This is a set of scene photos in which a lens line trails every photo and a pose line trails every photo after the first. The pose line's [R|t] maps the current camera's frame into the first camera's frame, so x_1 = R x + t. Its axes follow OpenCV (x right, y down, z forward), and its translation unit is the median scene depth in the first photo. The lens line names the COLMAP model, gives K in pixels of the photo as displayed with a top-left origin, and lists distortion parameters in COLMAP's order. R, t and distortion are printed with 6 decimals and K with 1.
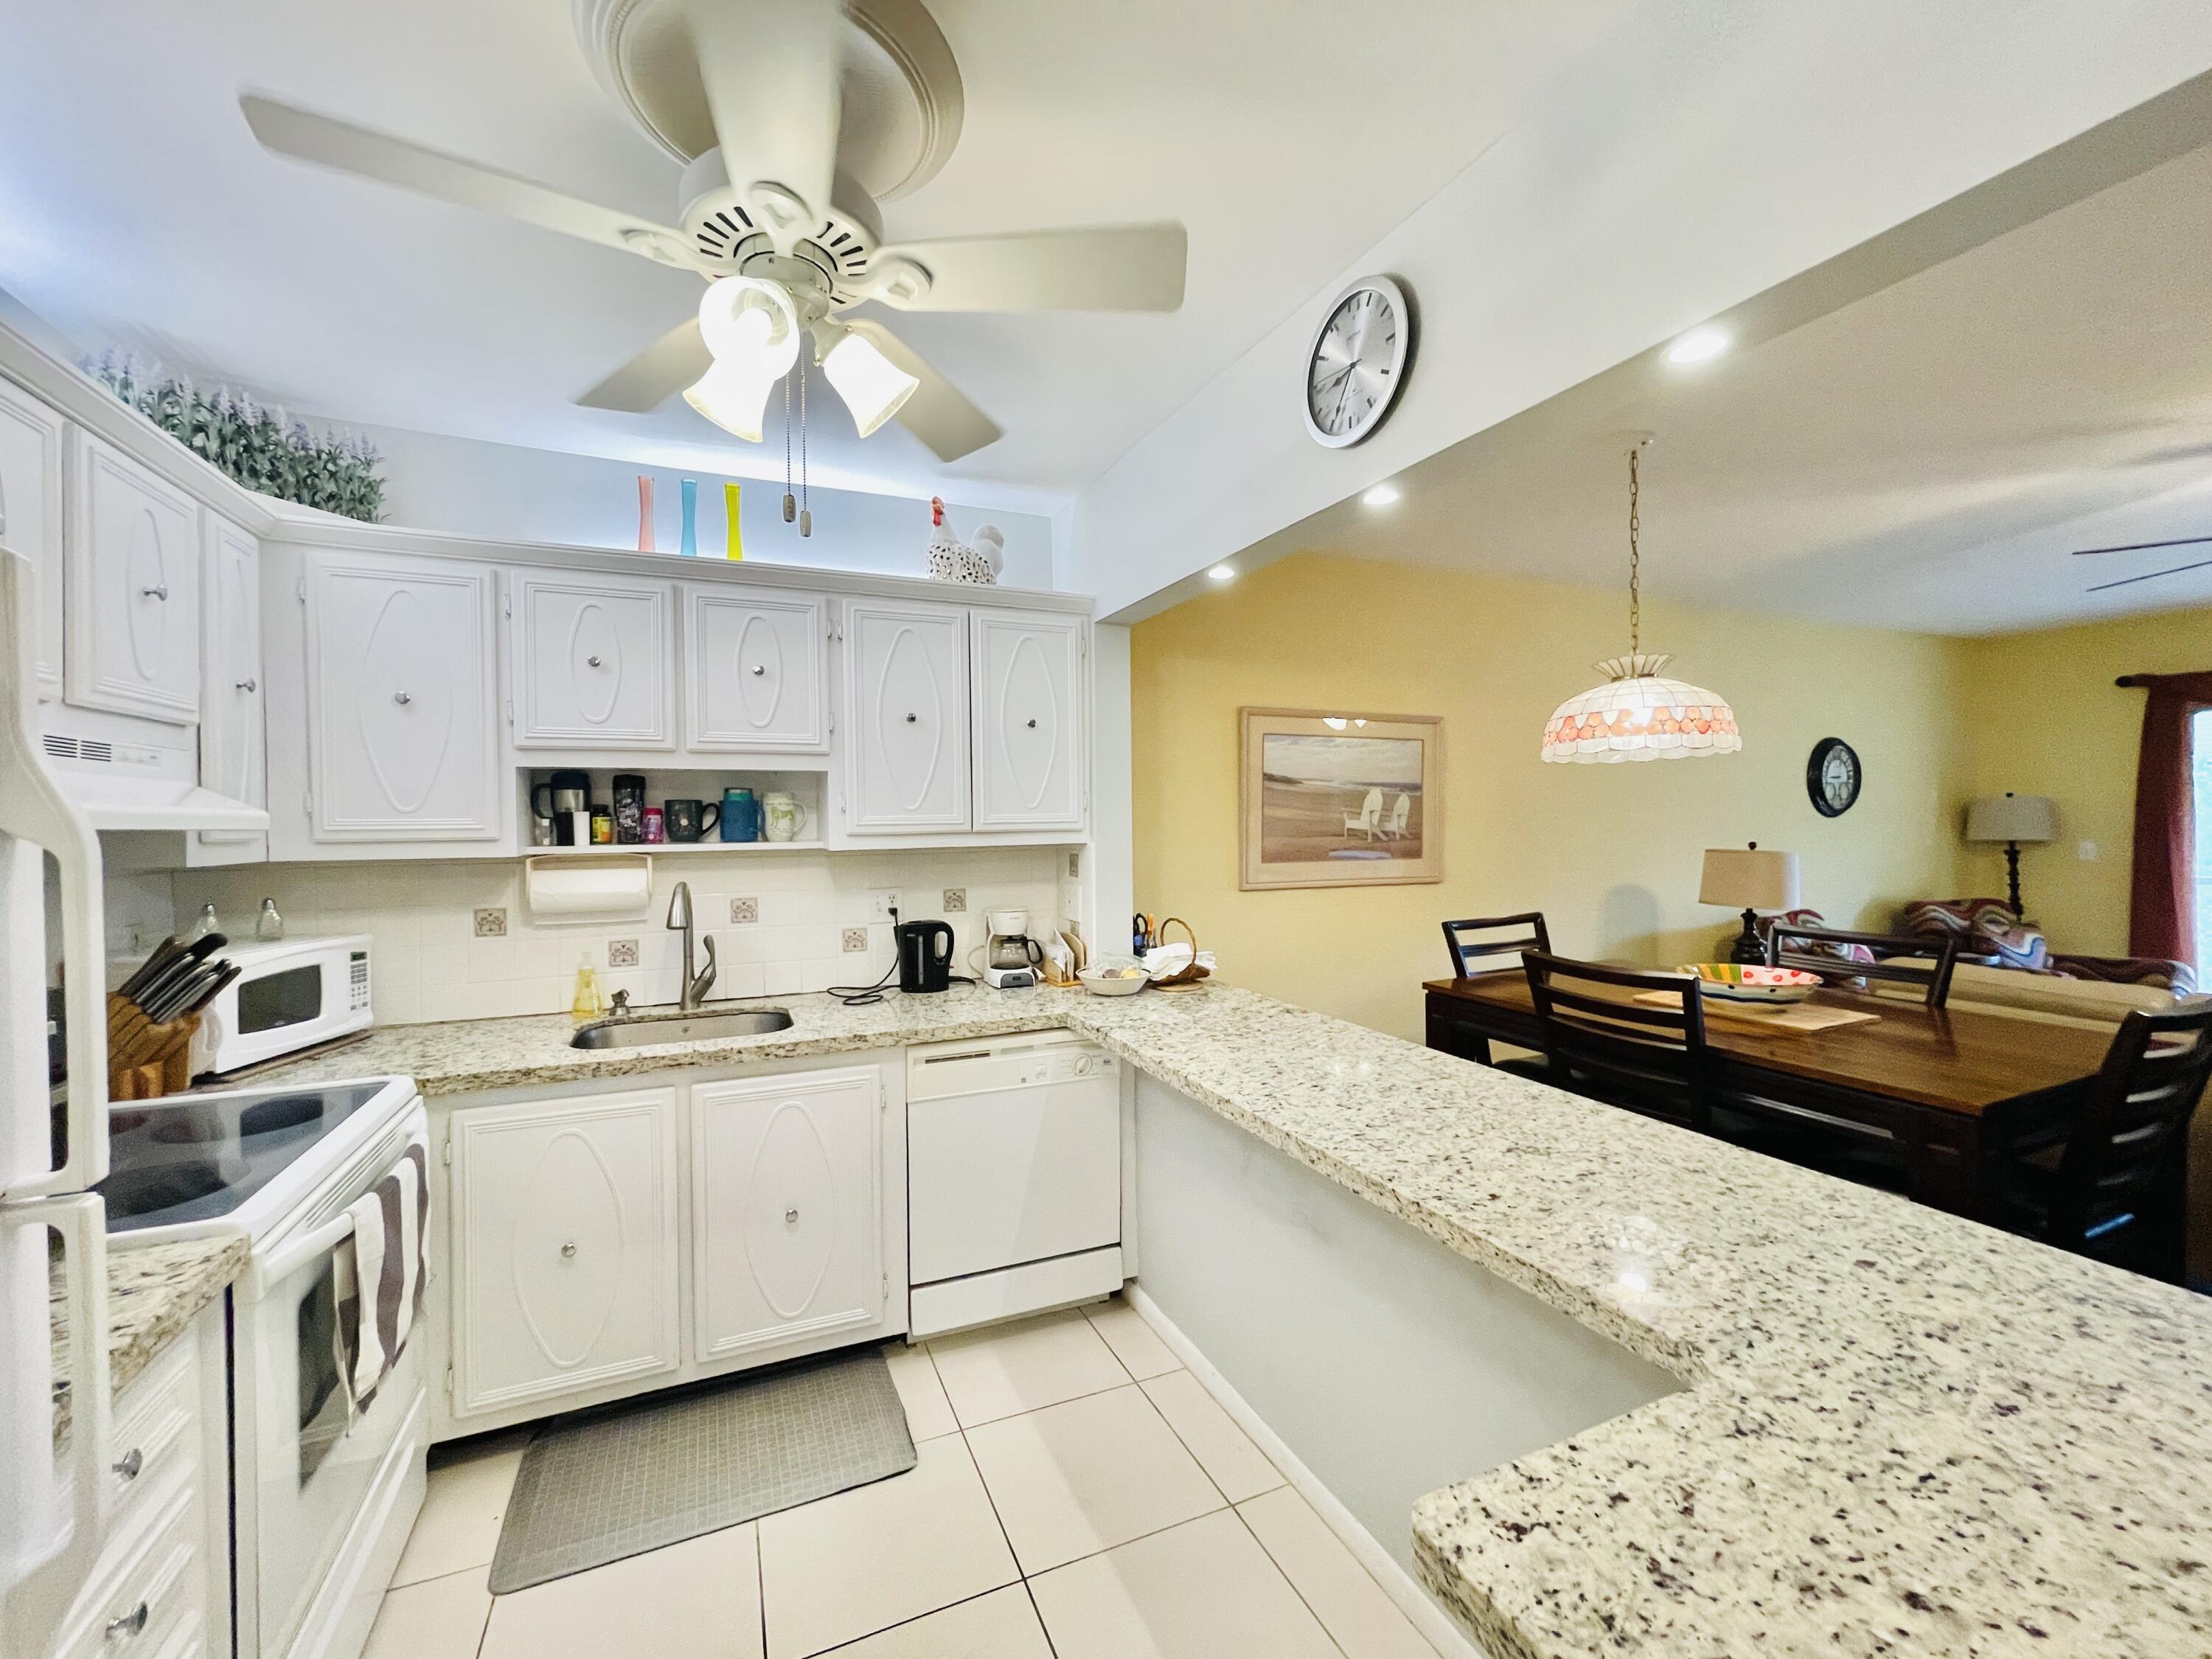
lens RADIAL K [[888.1, 0, 1100.9], [0, 888.1, 831.2], [0, 0, 1]] dist [0.000367, -0.000136]
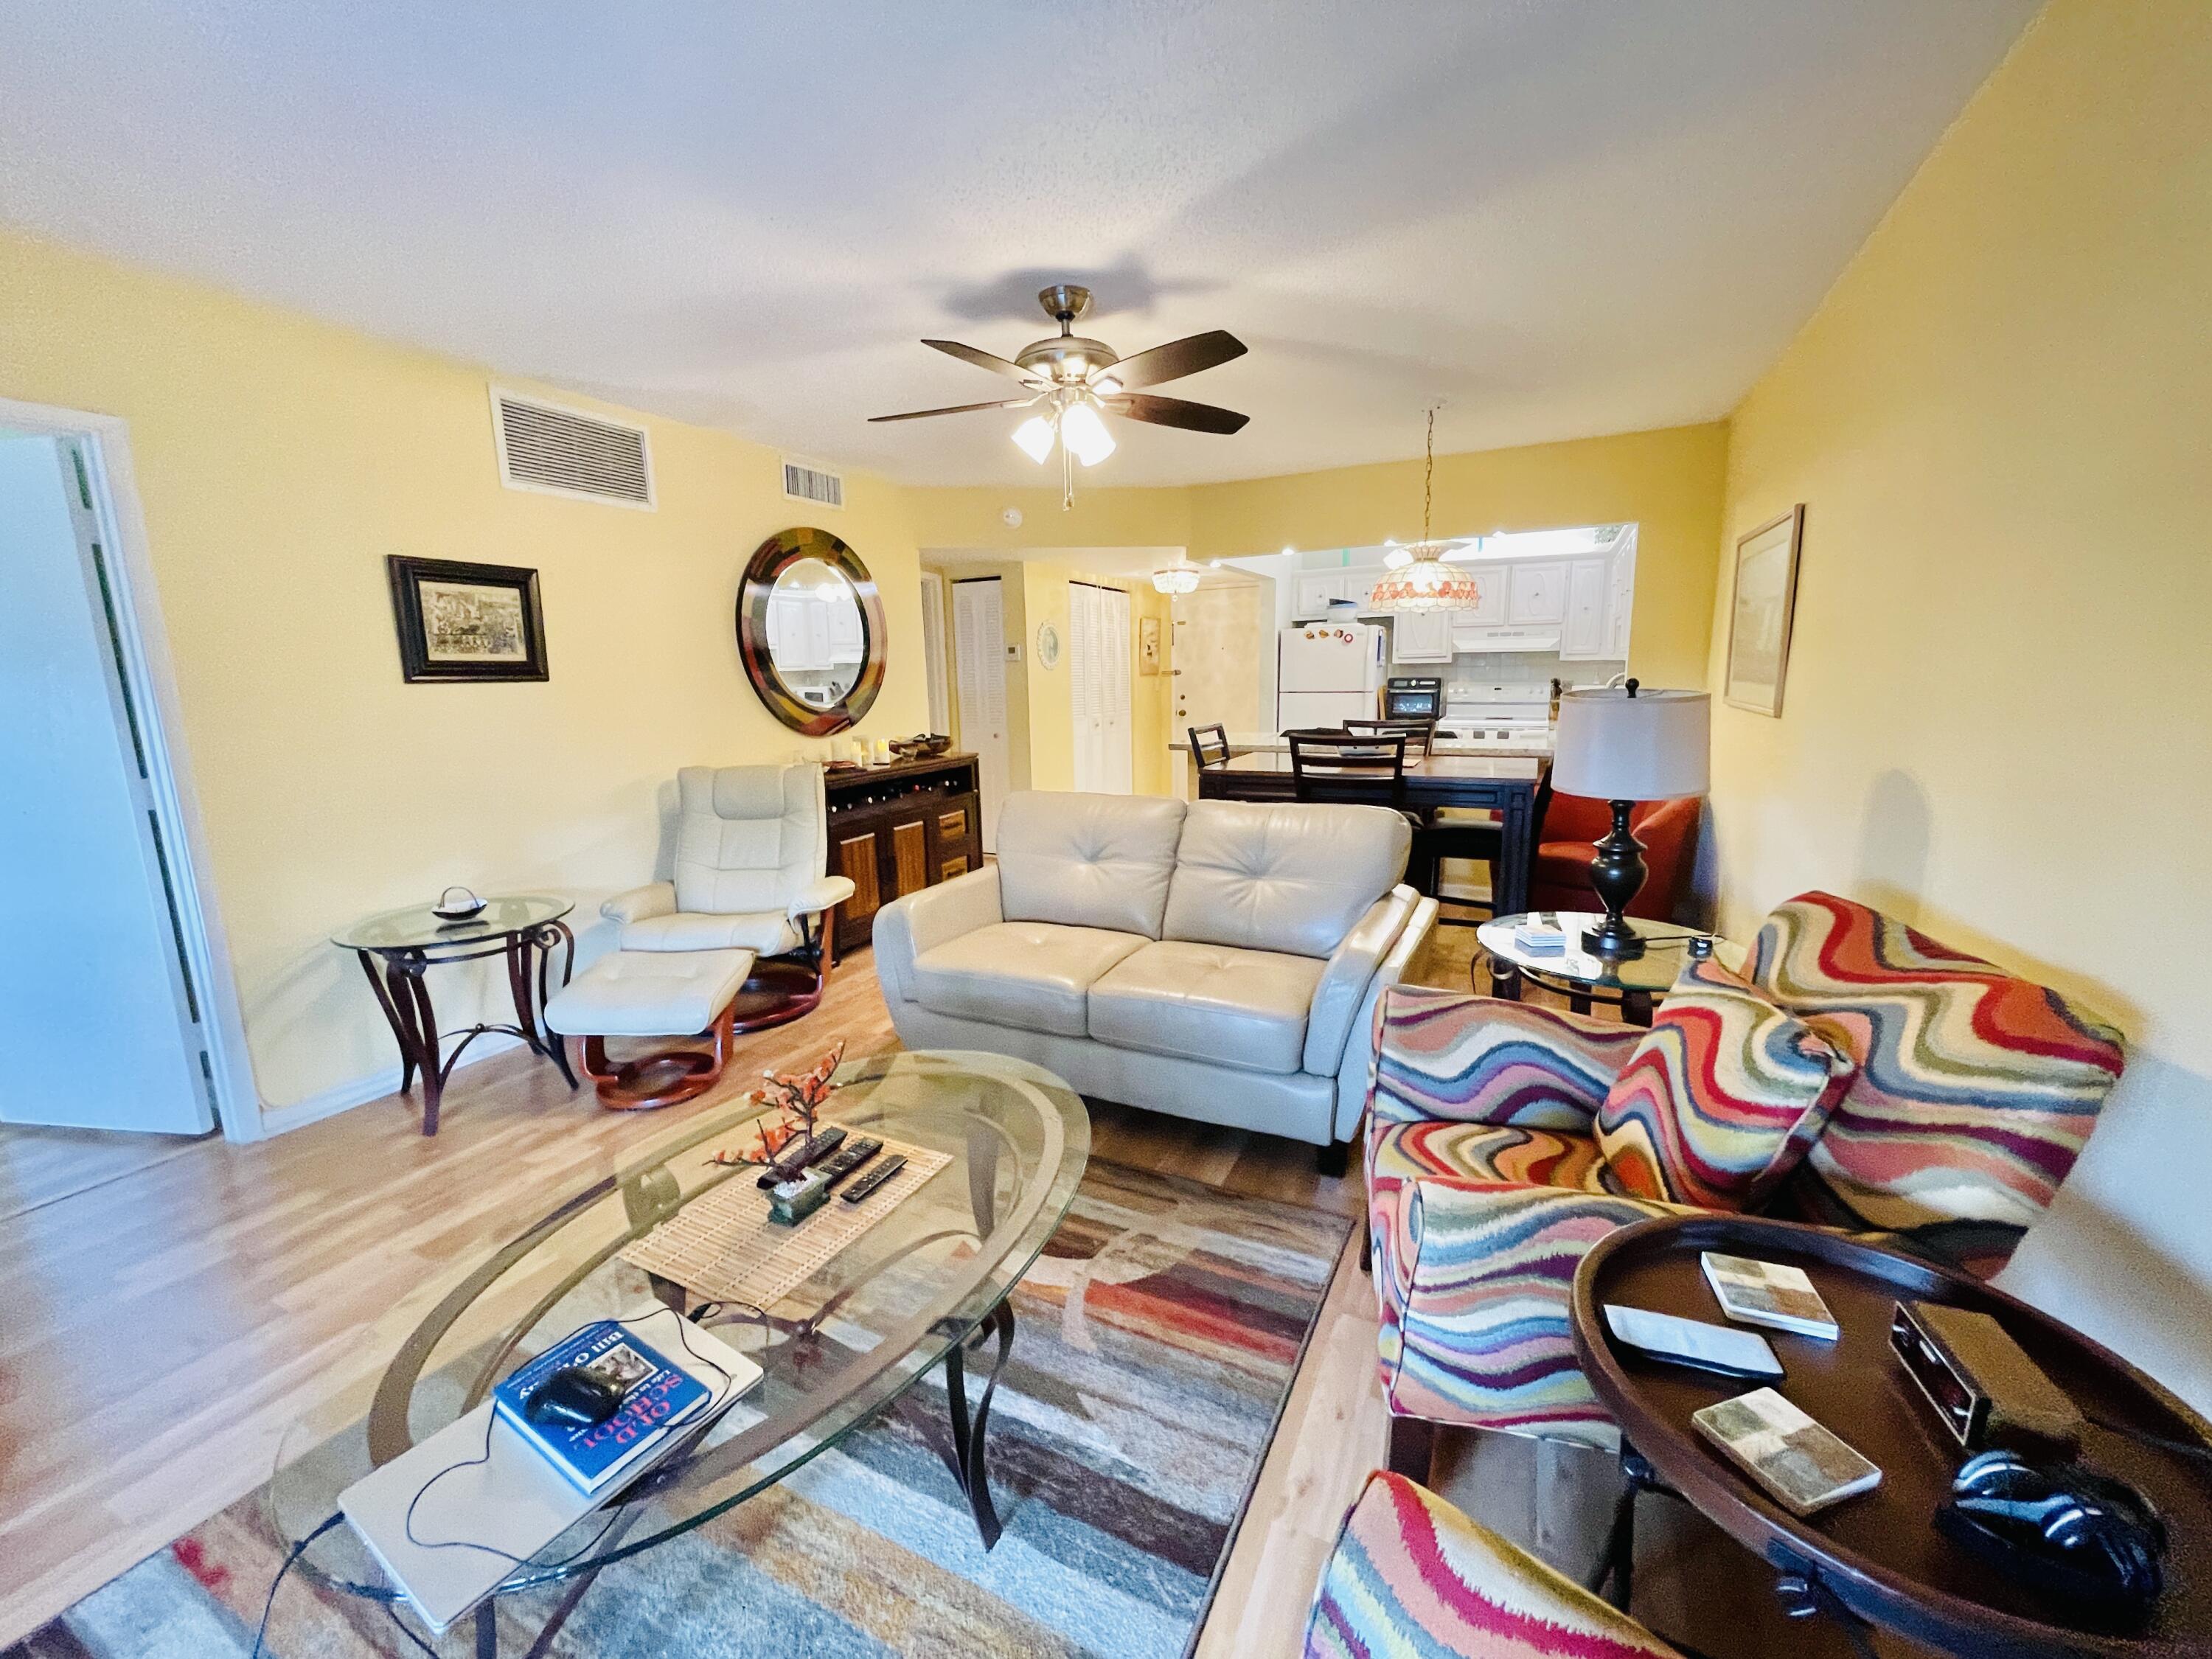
lens RADIAL K [[888.1, 0, 1096.2], [0, 888.1, 835.7], [0, 0, 1]] dist [0.000367, -0.000136]
pose [[-0.767110, 0.142833, -0.625413, 1.733039], [0.017822, 0.979267, 0.201787, -0.016259], [0.641268, 0.143647, -0.753751, 1.539275]]
